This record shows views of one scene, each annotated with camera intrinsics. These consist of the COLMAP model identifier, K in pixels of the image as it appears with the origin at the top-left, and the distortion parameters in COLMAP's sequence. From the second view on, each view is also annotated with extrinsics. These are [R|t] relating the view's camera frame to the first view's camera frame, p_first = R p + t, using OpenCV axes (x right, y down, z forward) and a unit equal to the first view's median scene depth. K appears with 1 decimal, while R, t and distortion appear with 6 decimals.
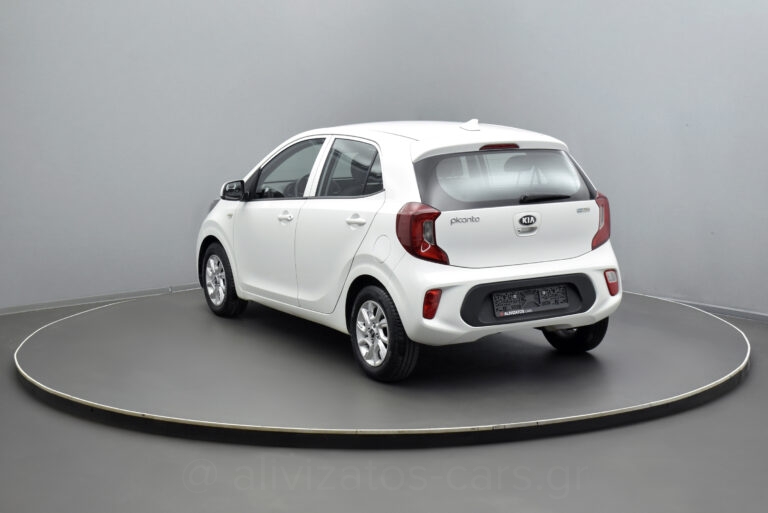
lens RADIAL K [[1240.1, 0, 385.3], [0, 1240.1, 257.4], [0, 0, 1]] dist [-0.043306, 0.000000]
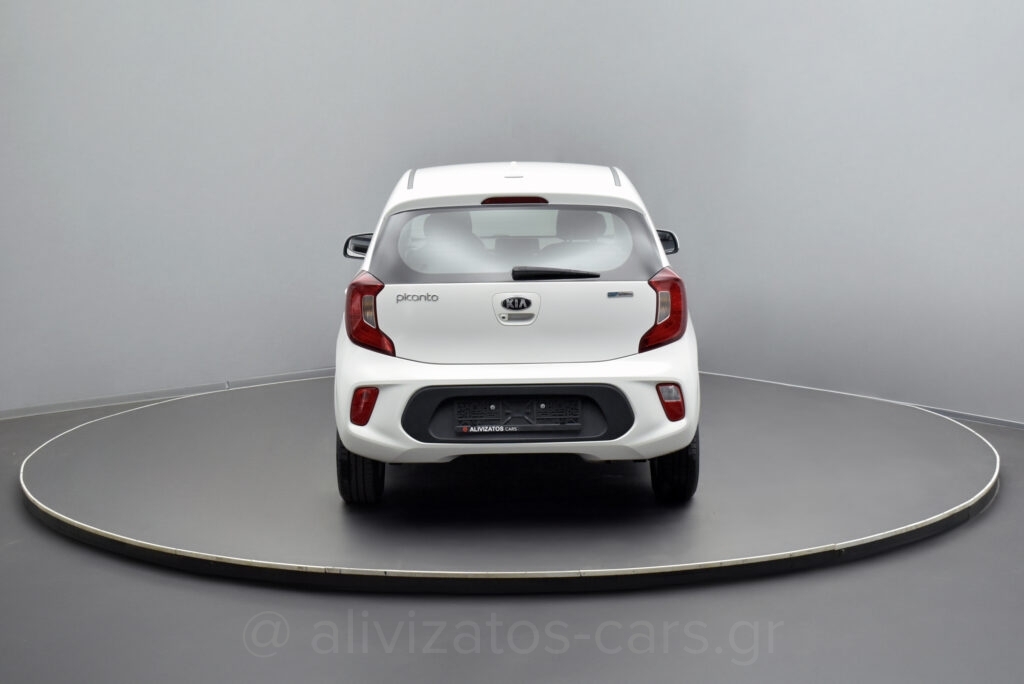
lens RADIAL K [[1653.5, 0, 511.1], [0, 1653.5, 340.9], [0, 0, 1]] dist [-0.043306, 0.000000]
pose [[0.869461, 0.072769, -0.488612, 0.574738], [-0.069307, 0.997277, 0.025196, -0.031801], [0.489115, 0.011957, 0.872137, 0.155842]]
